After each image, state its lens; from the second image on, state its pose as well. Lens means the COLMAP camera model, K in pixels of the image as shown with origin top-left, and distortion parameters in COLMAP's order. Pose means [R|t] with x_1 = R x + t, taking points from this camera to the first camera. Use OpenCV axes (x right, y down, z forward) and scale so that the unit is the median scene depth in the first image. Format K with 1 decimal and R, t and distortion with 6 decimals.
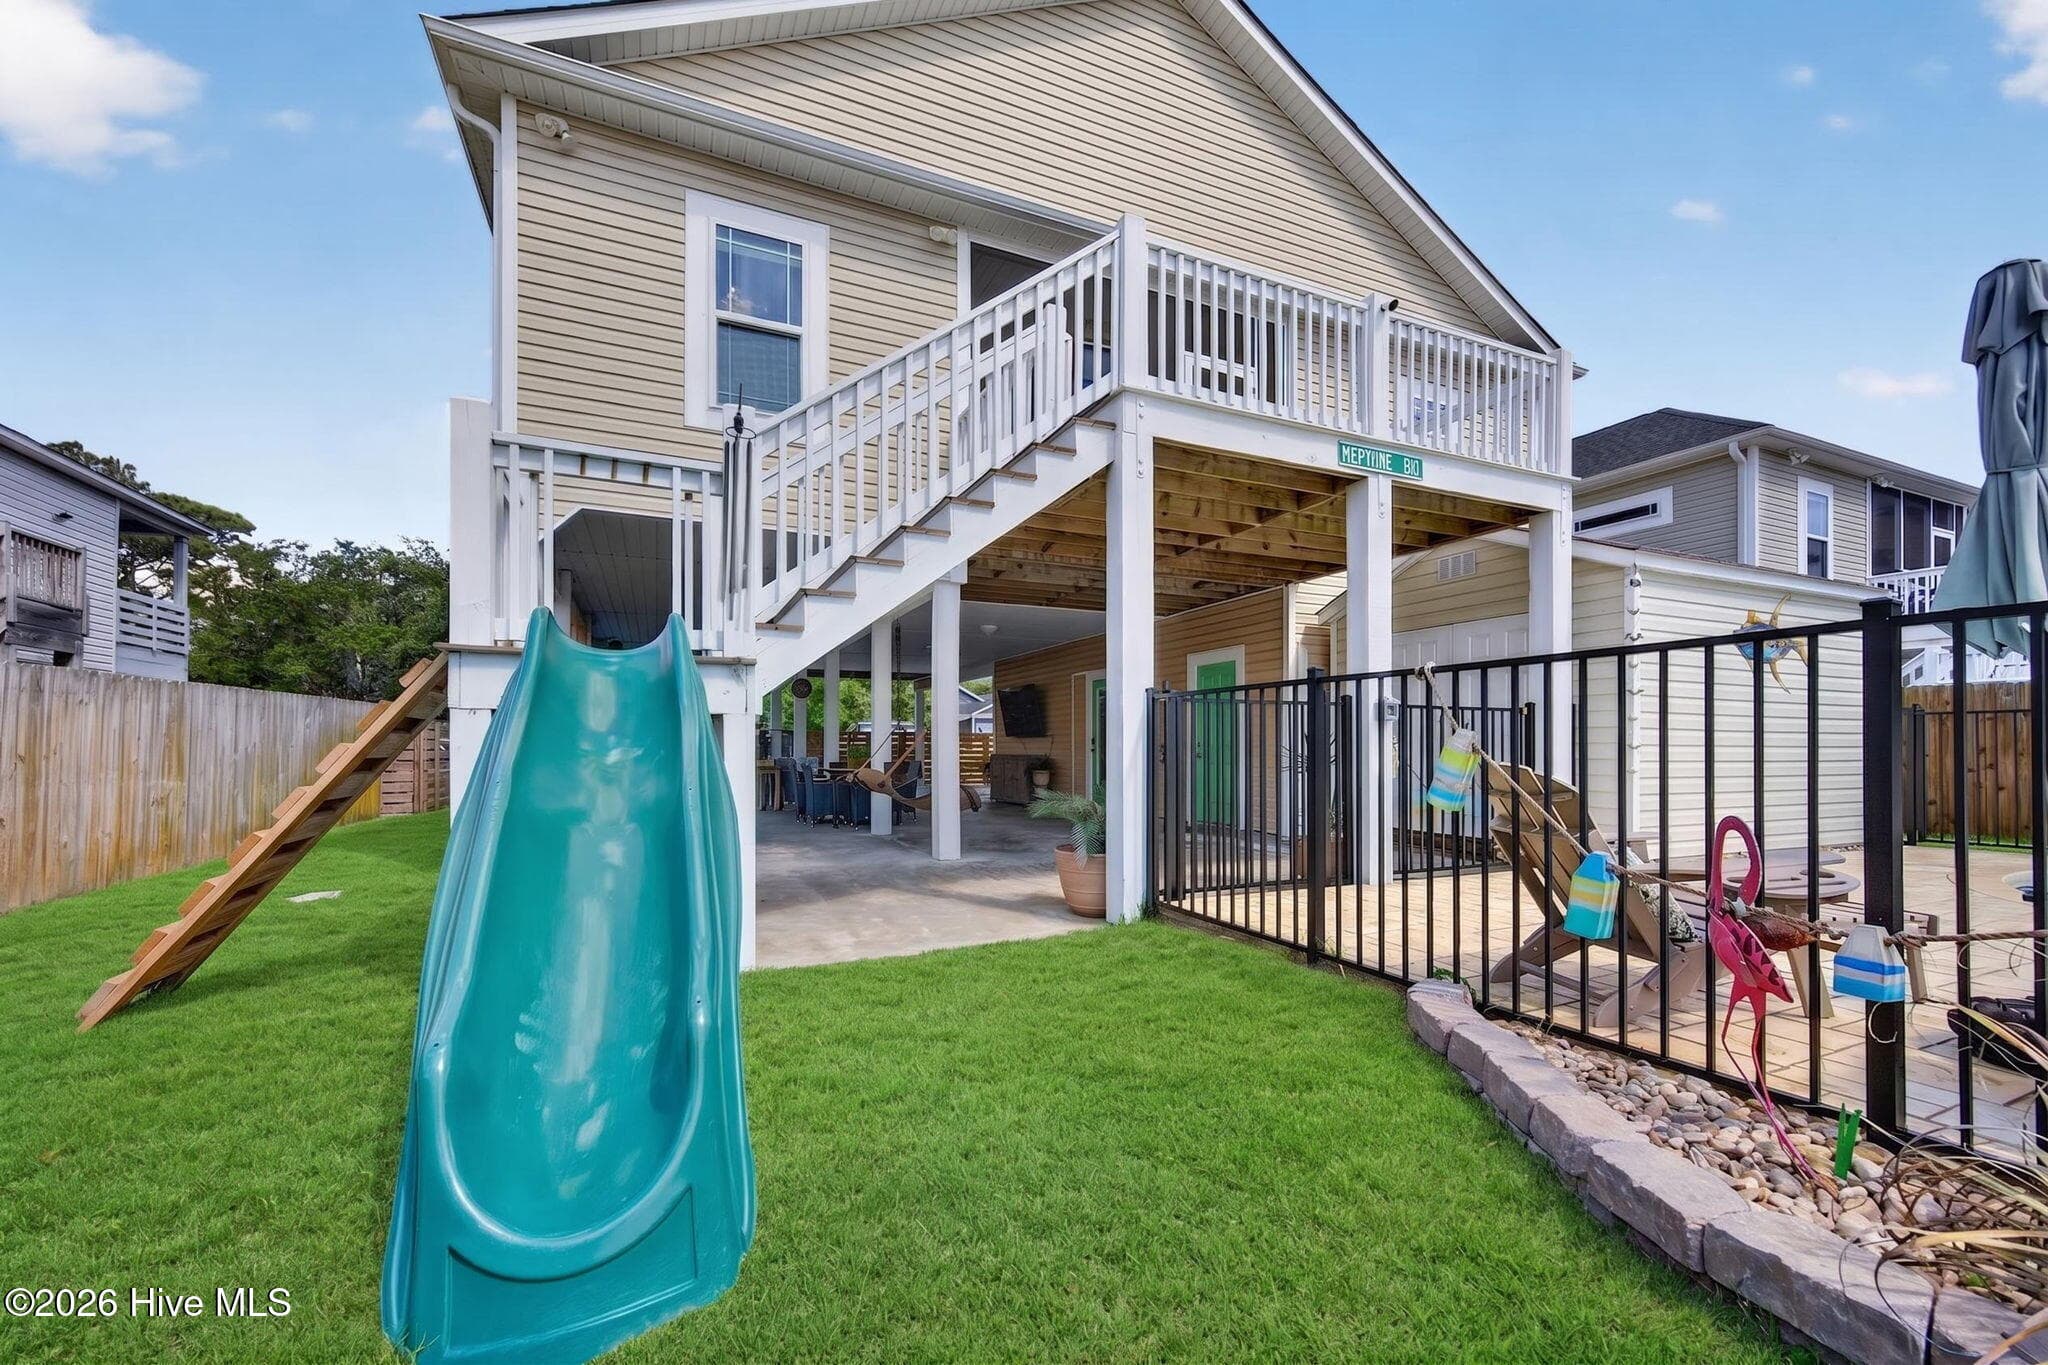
lens RADIAL K [[794.4, 0, 1028.0], [0, 794.4, 693.2], [0, 0, 1]] dist [0.000023, -0.000051]
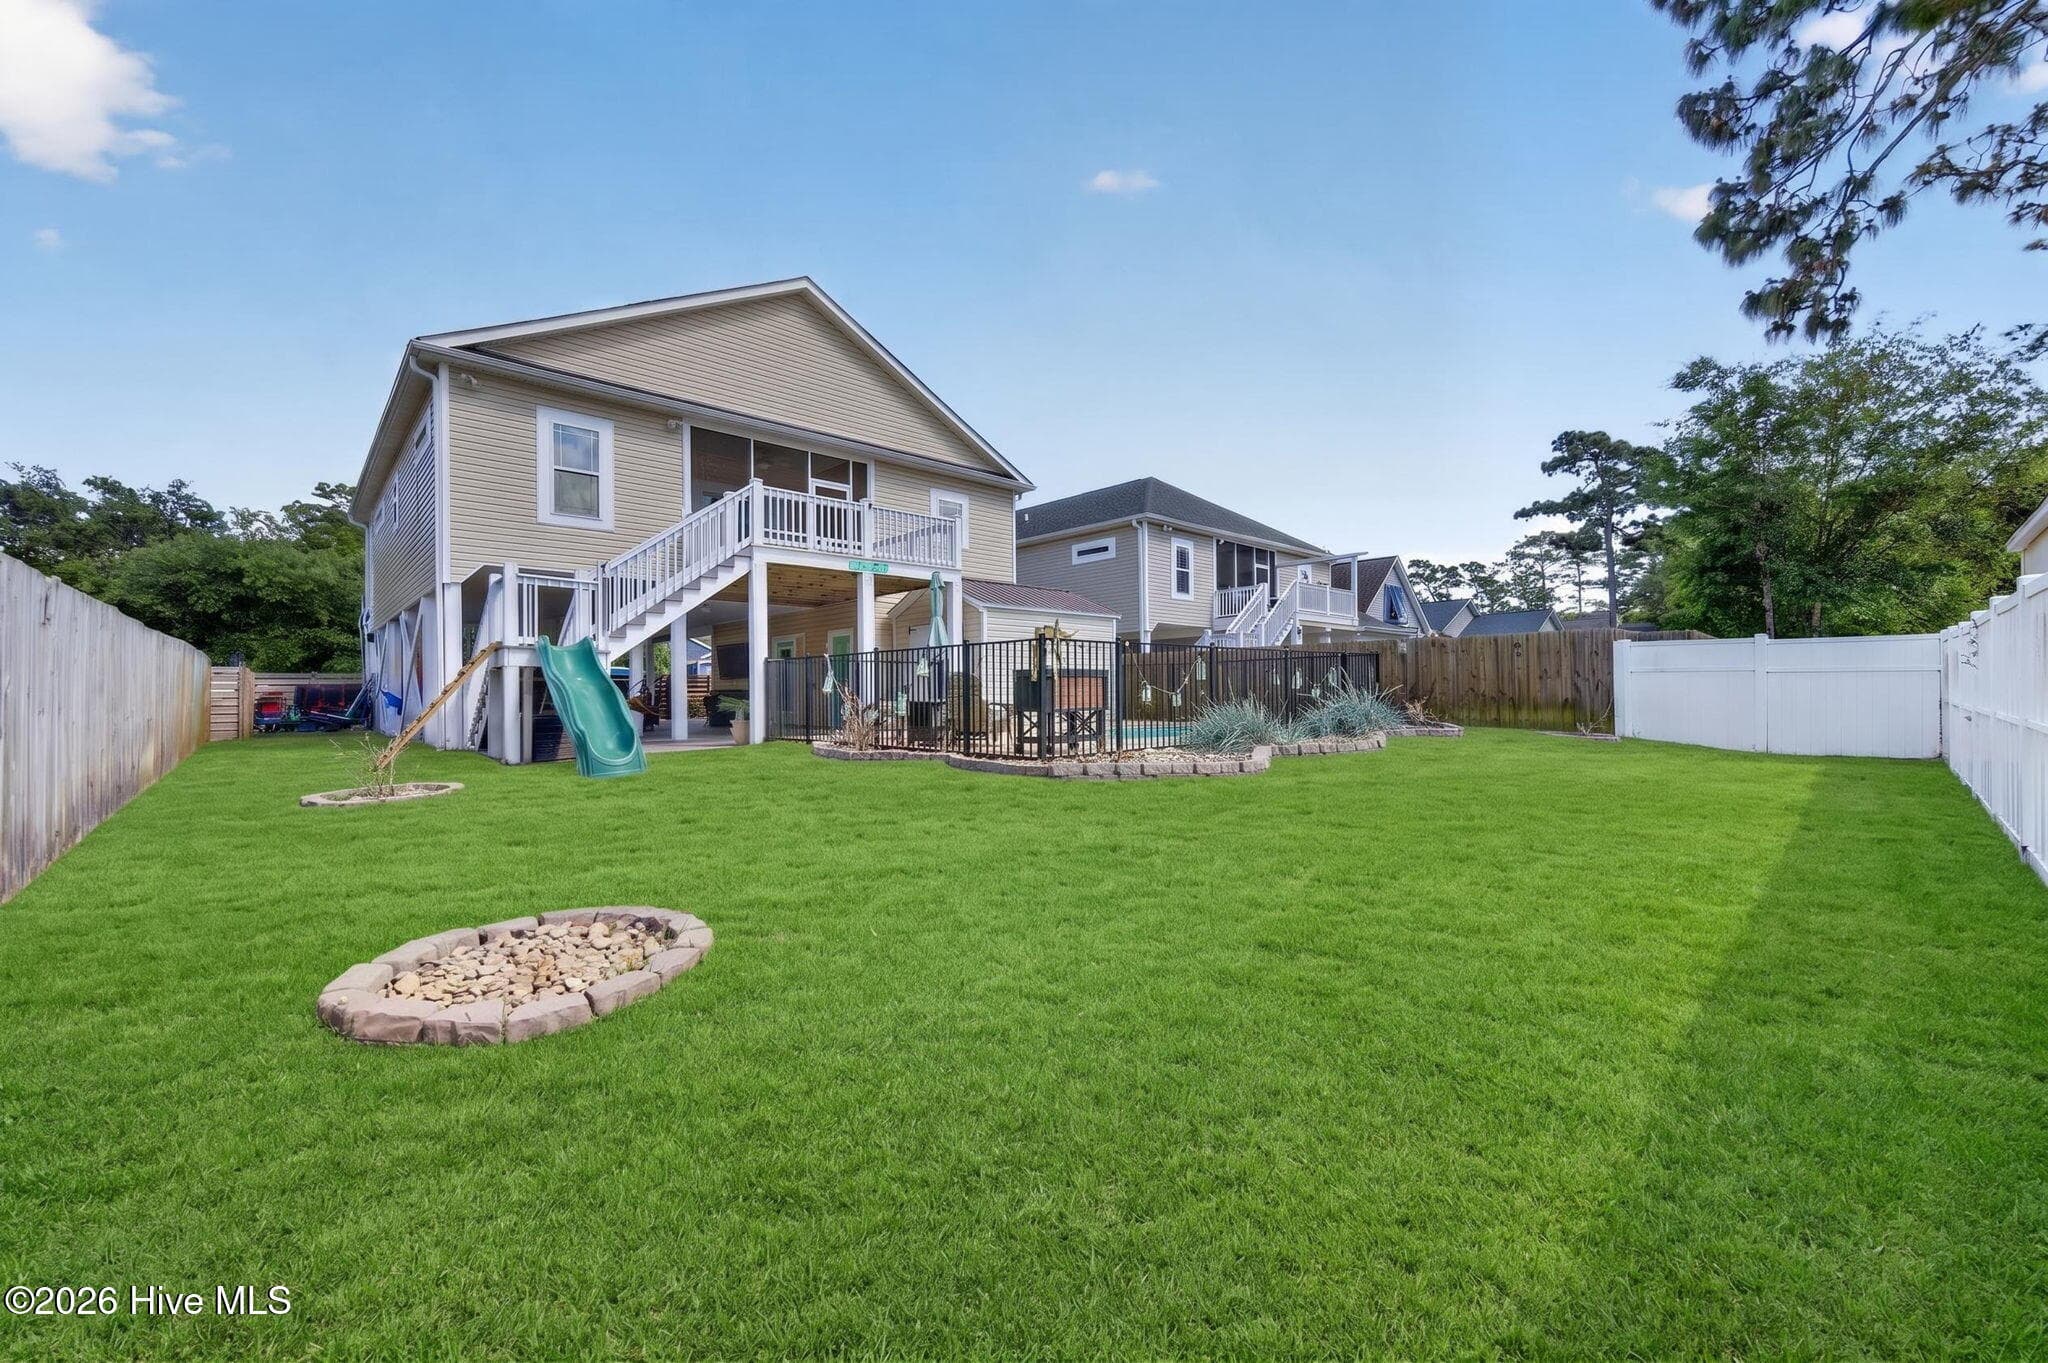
lens RADIAL K [[794.4, 0, 1028.0], [0, 794.4, 692.2], [0, 0, 1]] dist [0.000023, -0.000051]
pose [[0.947536, -0.007855, 0.319551, 0.111135], [-0.015232, 0.997453, 0.069683, -0.074584], [-0.319285, -0.070895, 0.945003, -1.487703]]
